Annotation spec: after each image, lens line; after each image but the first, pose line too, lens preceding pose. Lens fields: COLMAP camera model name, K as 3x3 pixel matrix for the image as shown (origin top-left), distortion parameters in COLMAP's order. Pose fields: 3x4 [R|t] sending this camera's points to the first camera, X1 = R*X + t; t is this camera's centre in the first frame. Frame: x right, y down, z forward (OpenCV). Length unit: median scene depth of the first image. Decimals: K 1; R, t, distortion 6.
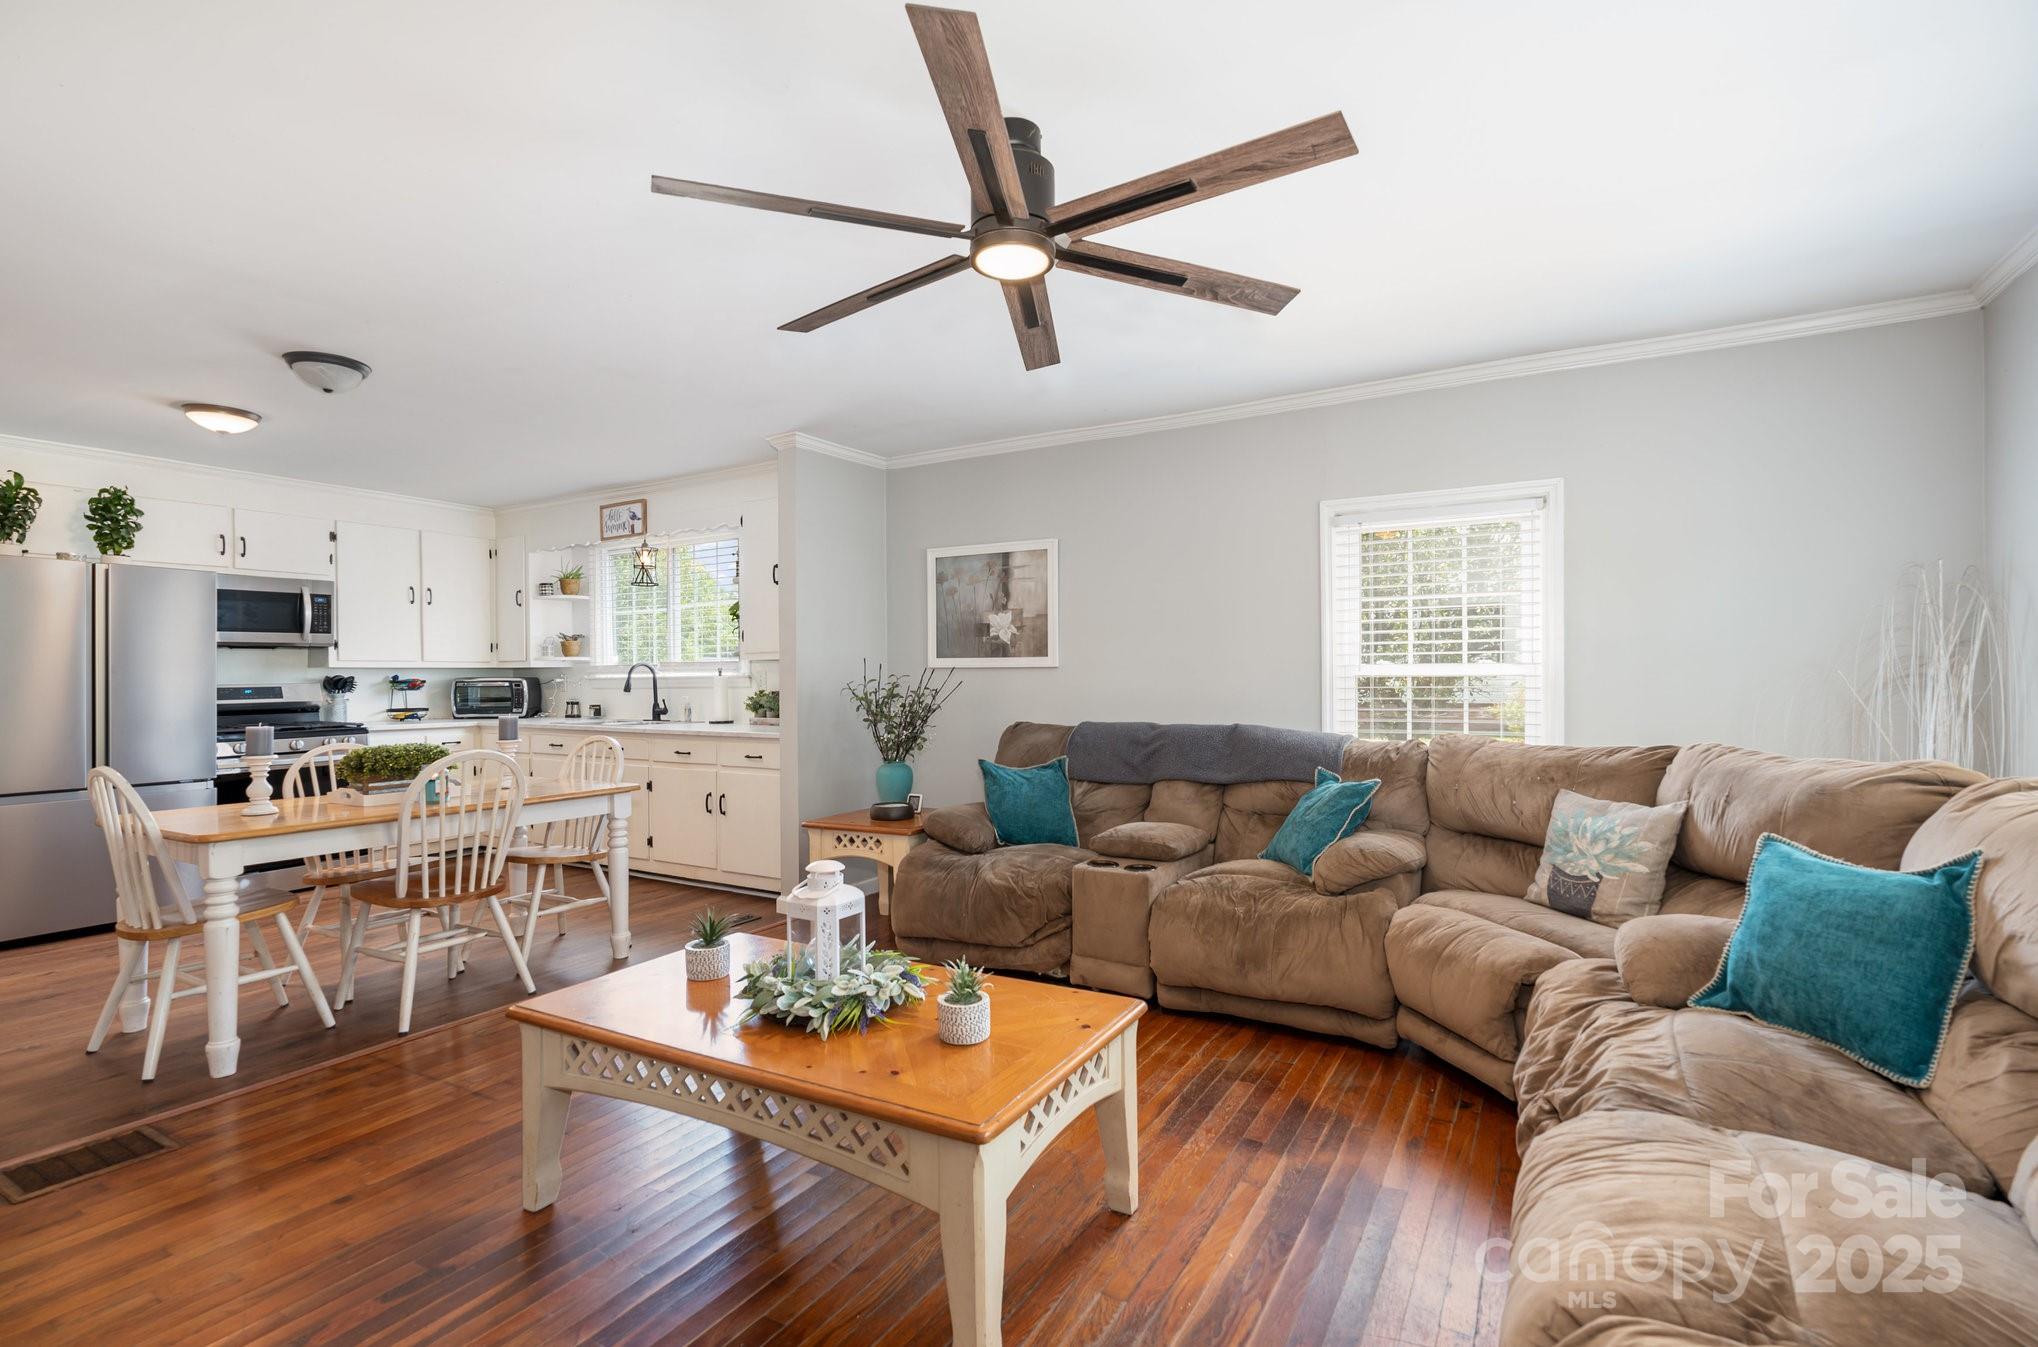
lens RADIAL K [[941.1, 0, 1034.2], [0, 941.1, 677.3], [0, 0, 1]] dist [-0.008767, 0.003233]
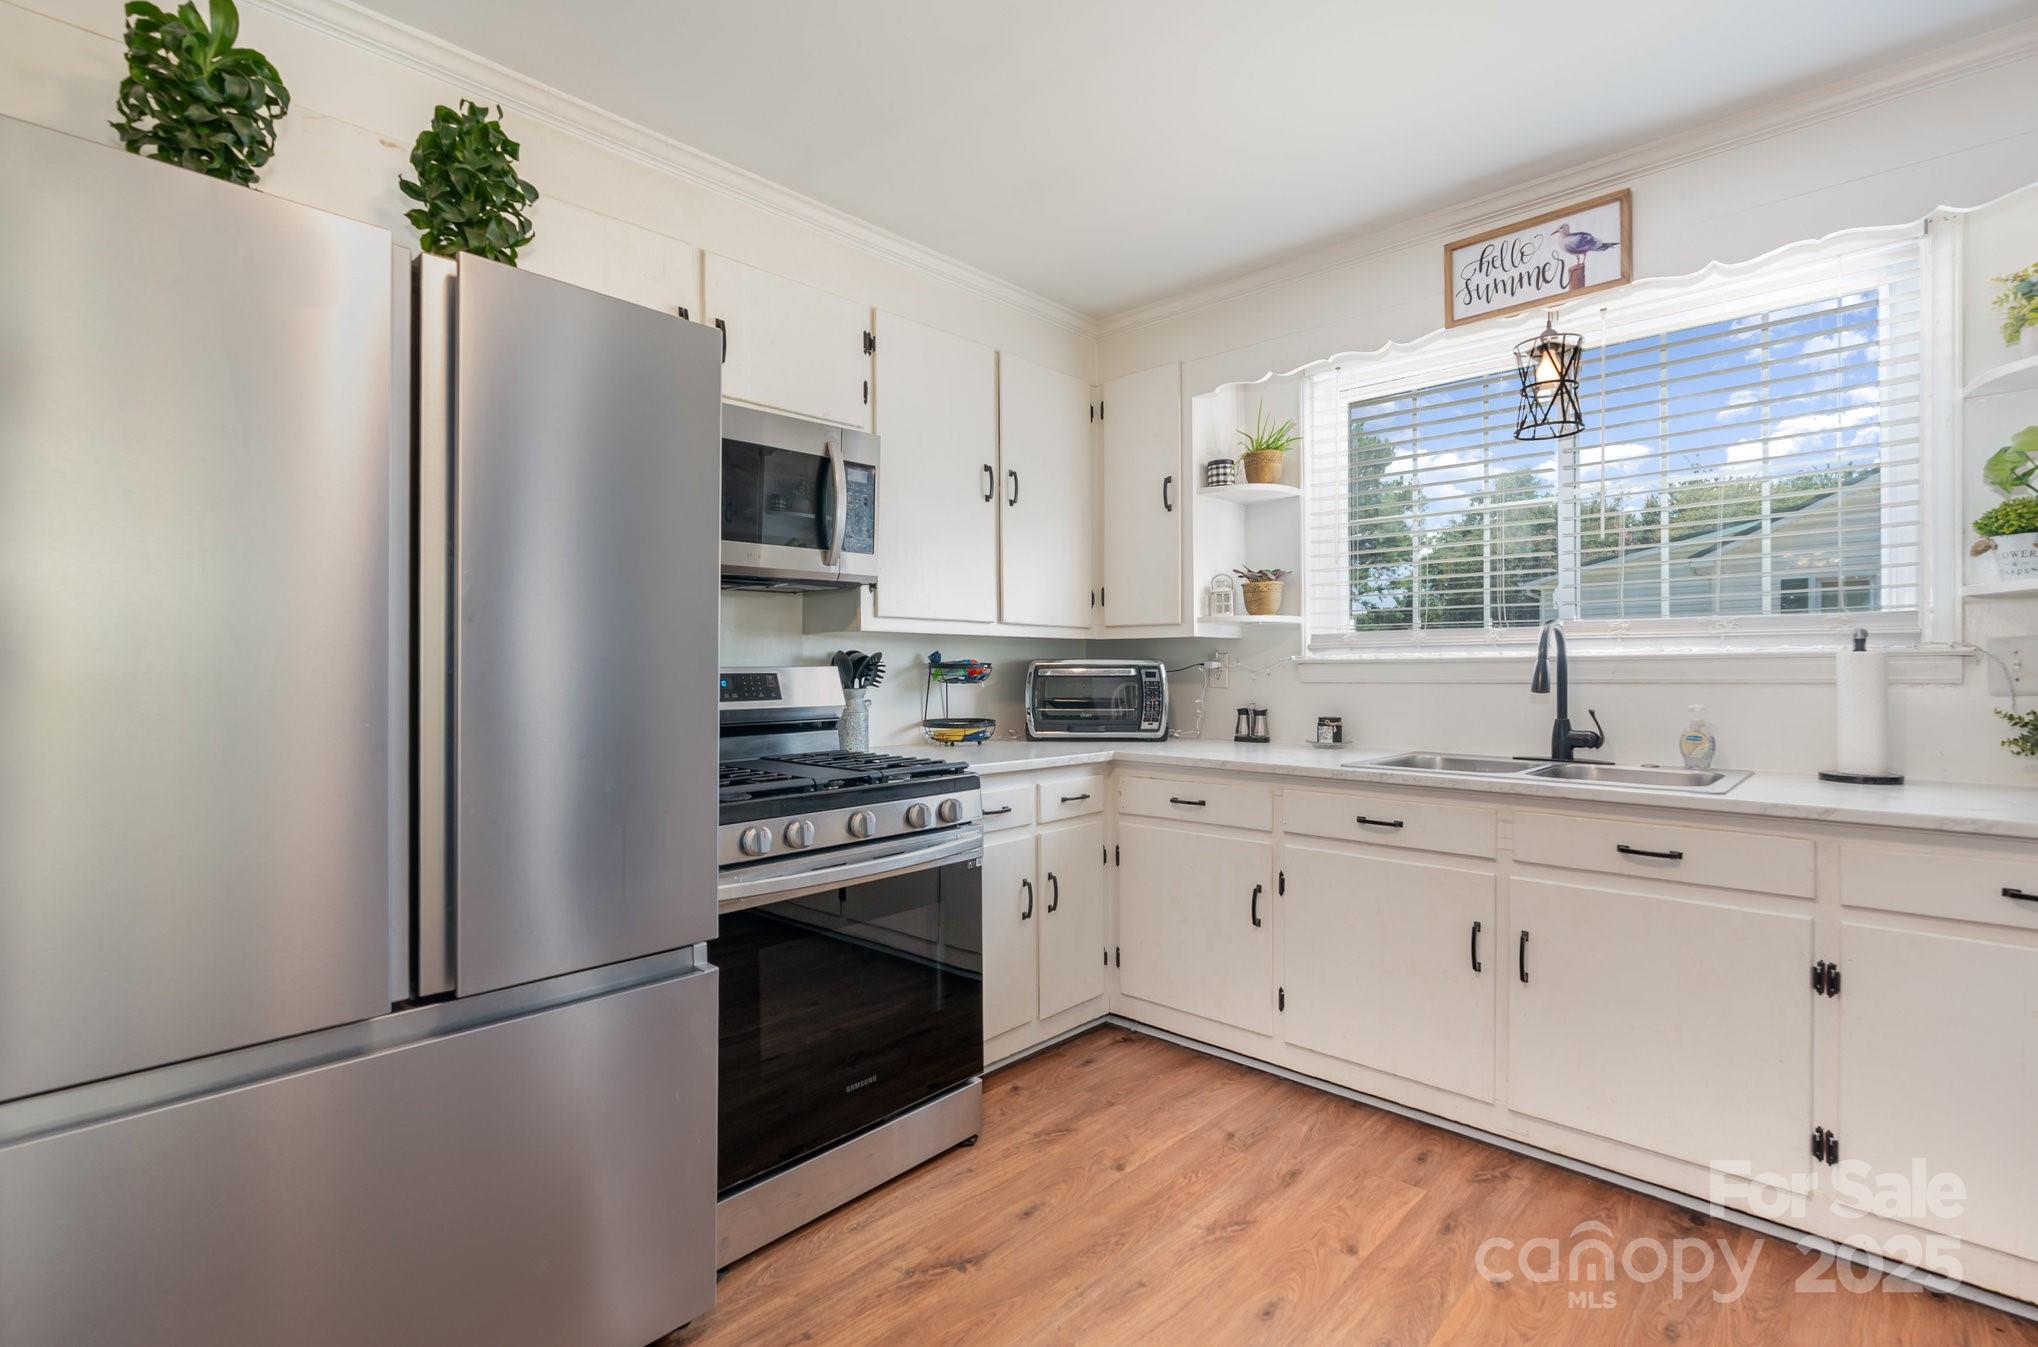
lens RADIAL K [[941.1, 0, 1026.0], [0, 941.1, 679.2], [0, 0, 1]] dist [-0.008767, 0.003233]
pose [[0.973555, 0.007847, -0.228318, -0.595211], [-0.006620, 0.999959, 0.006139, 0.009839], [0.228357, -0.004466, 0.973567, 0.599995]]
